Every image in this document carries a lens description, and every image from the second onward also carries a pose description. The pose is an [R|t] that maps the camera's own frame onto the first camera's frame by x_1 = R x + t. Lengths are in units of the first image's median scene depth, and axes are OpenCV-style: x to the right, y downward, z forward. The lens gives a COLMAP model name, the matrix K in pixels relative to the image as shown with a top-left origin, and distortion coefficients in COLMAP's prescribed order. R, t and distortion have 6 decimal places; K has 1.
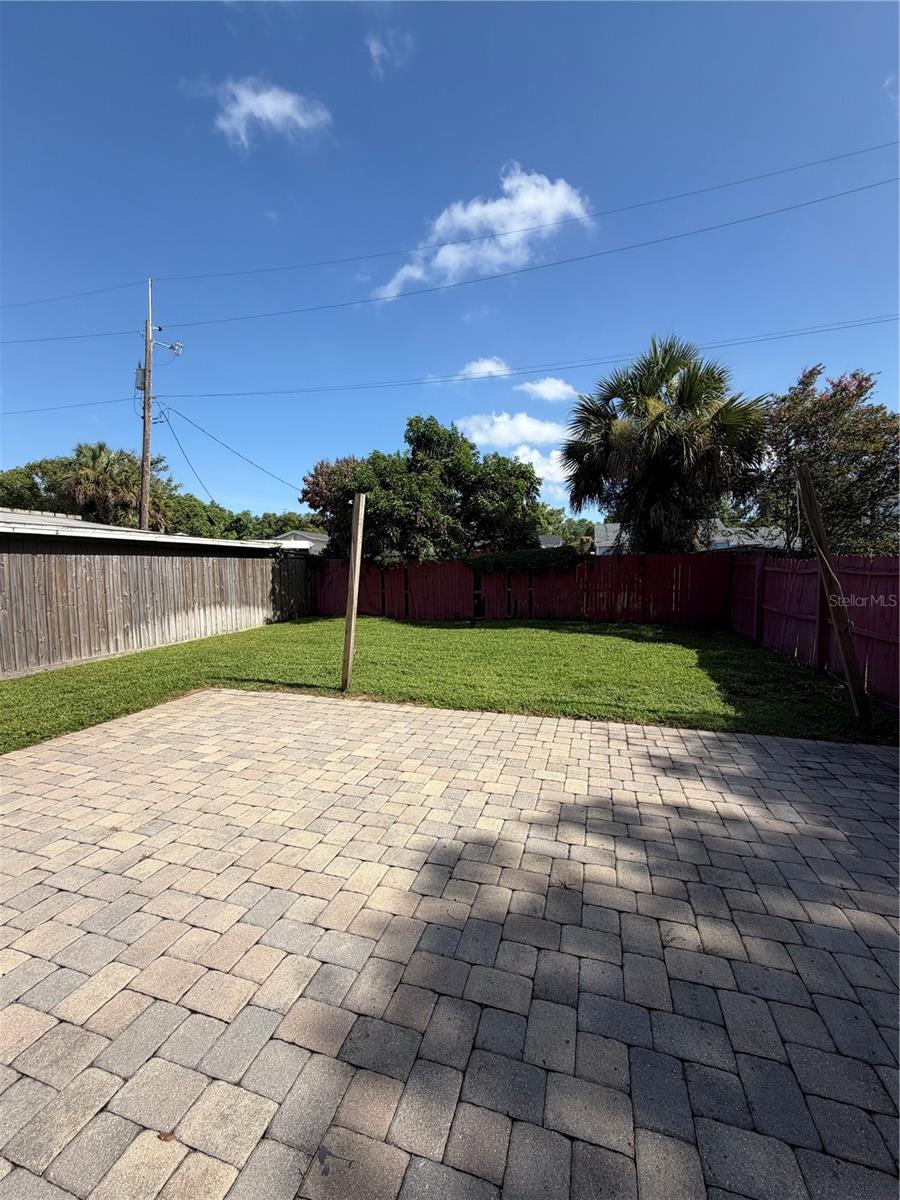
lens RADIAL K [[478.5, 0, 447.6], [0, 478.5, 600.3], [0, 0, 1]] dist [-0.001185, -0.000206]
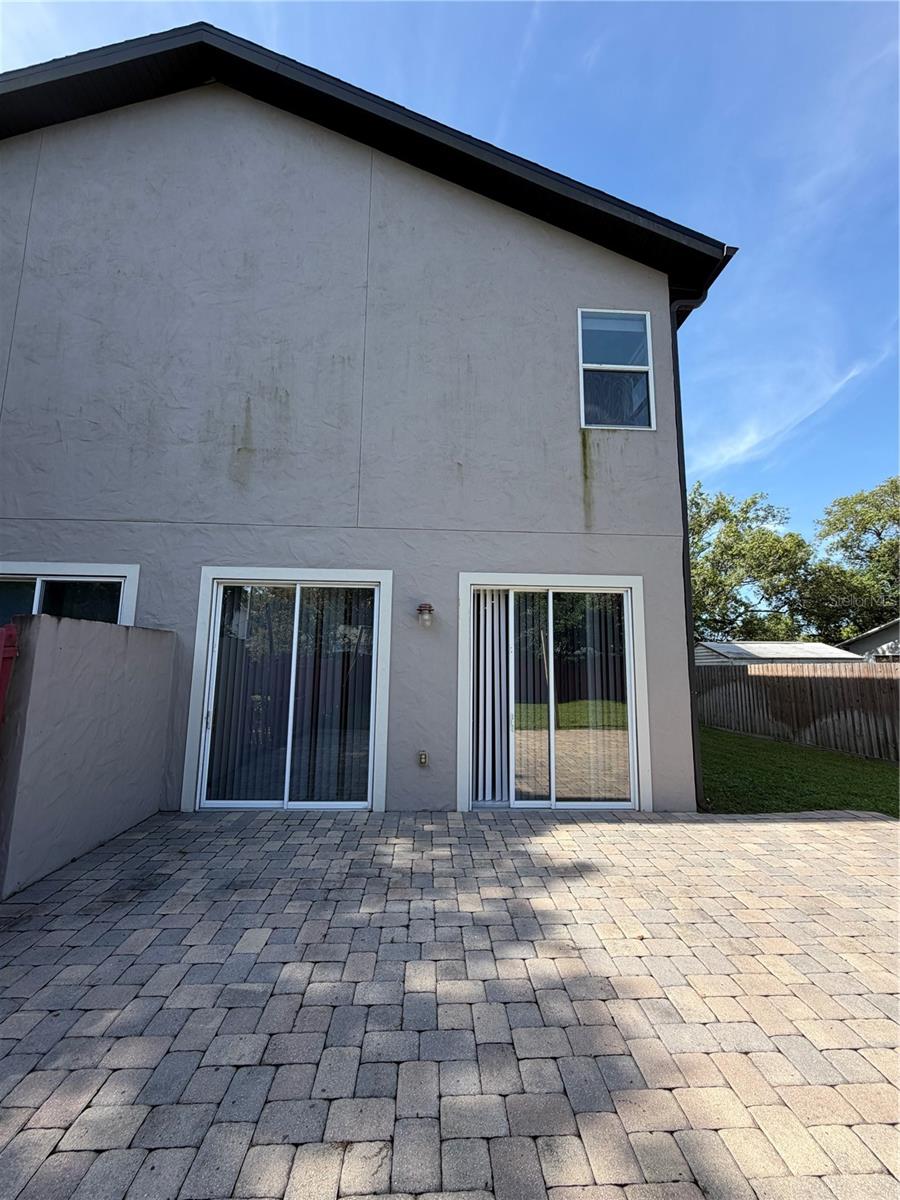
lens RADIAL K [[478.5, 0, 447.3], [0, 478.5, 597.4], [0, 0, 1]] dist [-0.001185, -0.000206]
pose [[-0.942702, -0.054980, -0.329076, 0.647647], [-0.031484, 0.996587, -0.076313, -0.139938], [0.332148, -0.061579, -0.941215, 1.774588]]
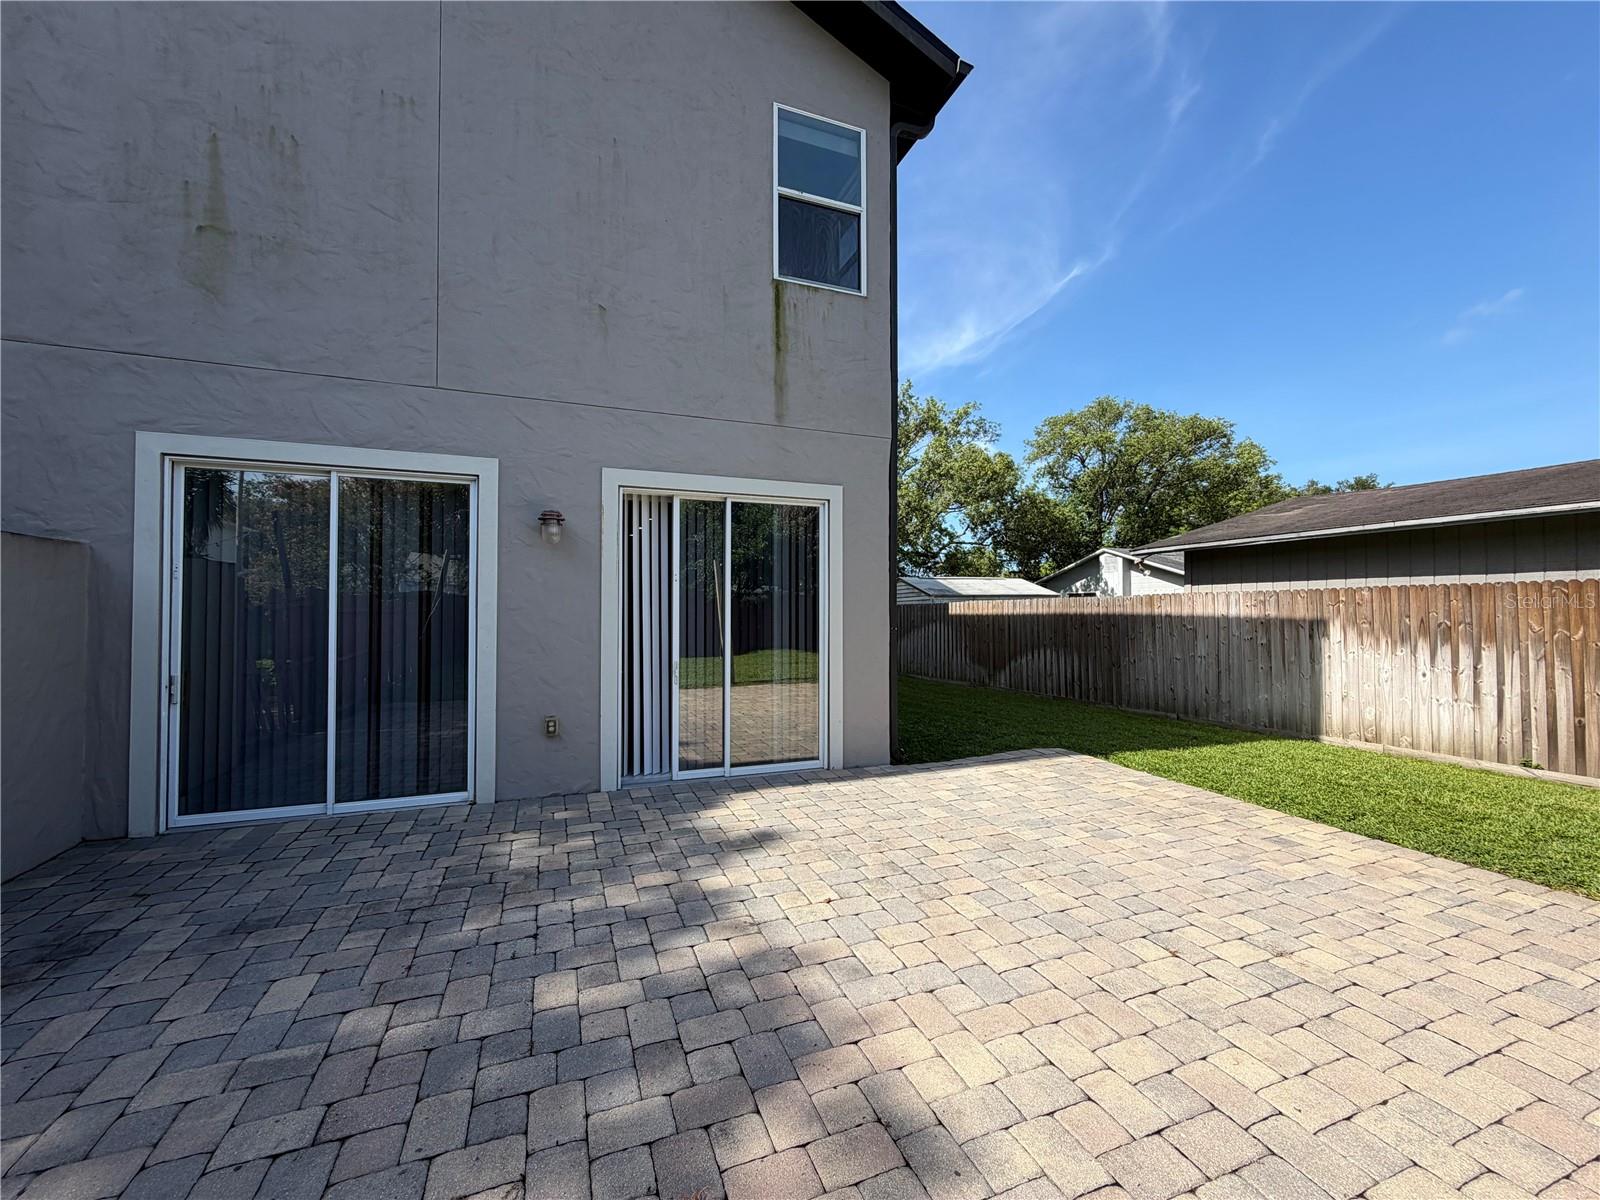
lens RADIAL K [[638.0, 0, 795.3], [0, 638.0, 601.7], [0, 0, 1]] dist [-0.001185, -0.000206]
pose [[-0.788697, -0.006098, -0.614751, 0.654499], [-0.036787, 0.998627, 0.037291, -0.081853], [0.613680, 0.052026, -0.787839, 1.760213]]
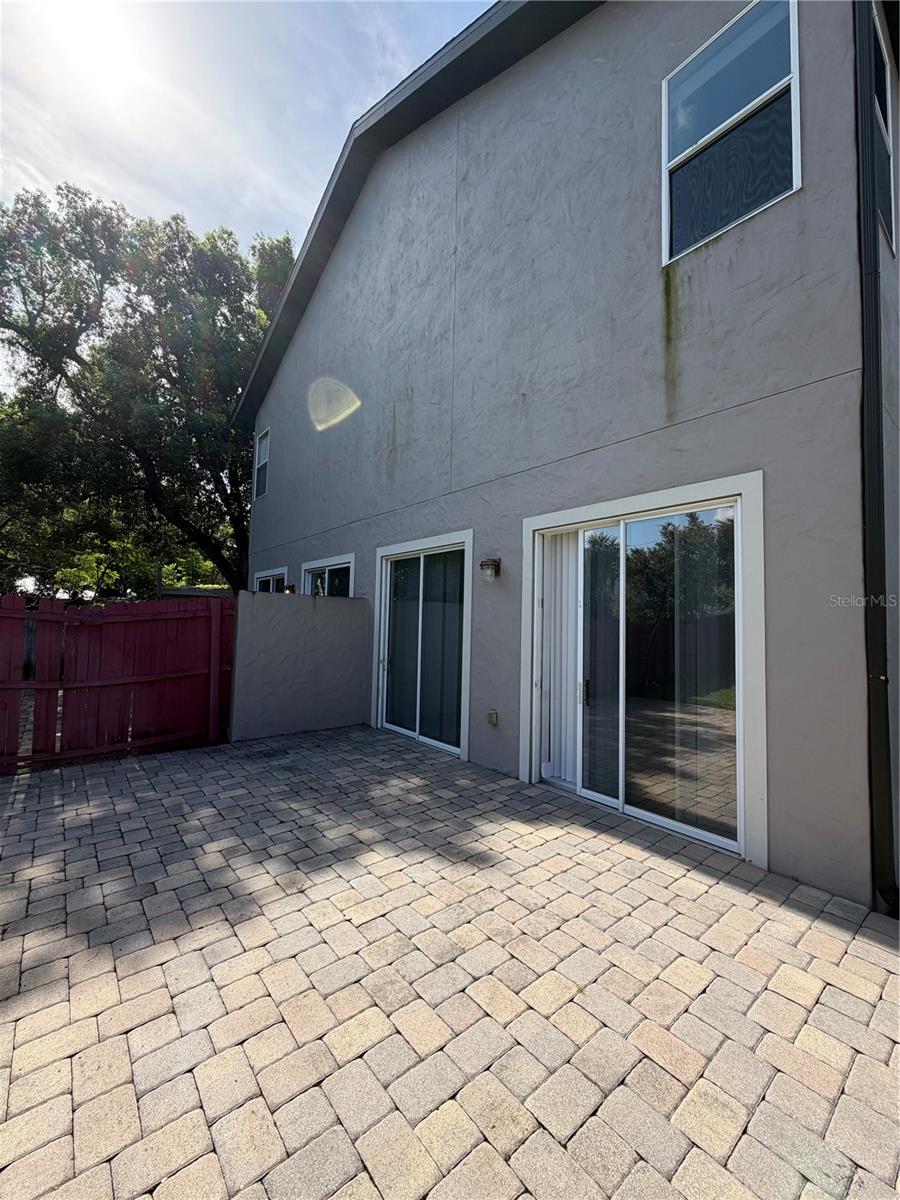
lens RADIAL K [[478.5, 0, 452.6], [0, 478.5, 598.1], [0, 0, 1]] dist [-0.001185, -0.000206]
pose [[-0.832369, 0.012351, 0.554084, -1.253135], [0.013519, 0.999907, -0.001980, -0.094169], [-0.554057, 0.005842, -0.832459, 1.468161]]
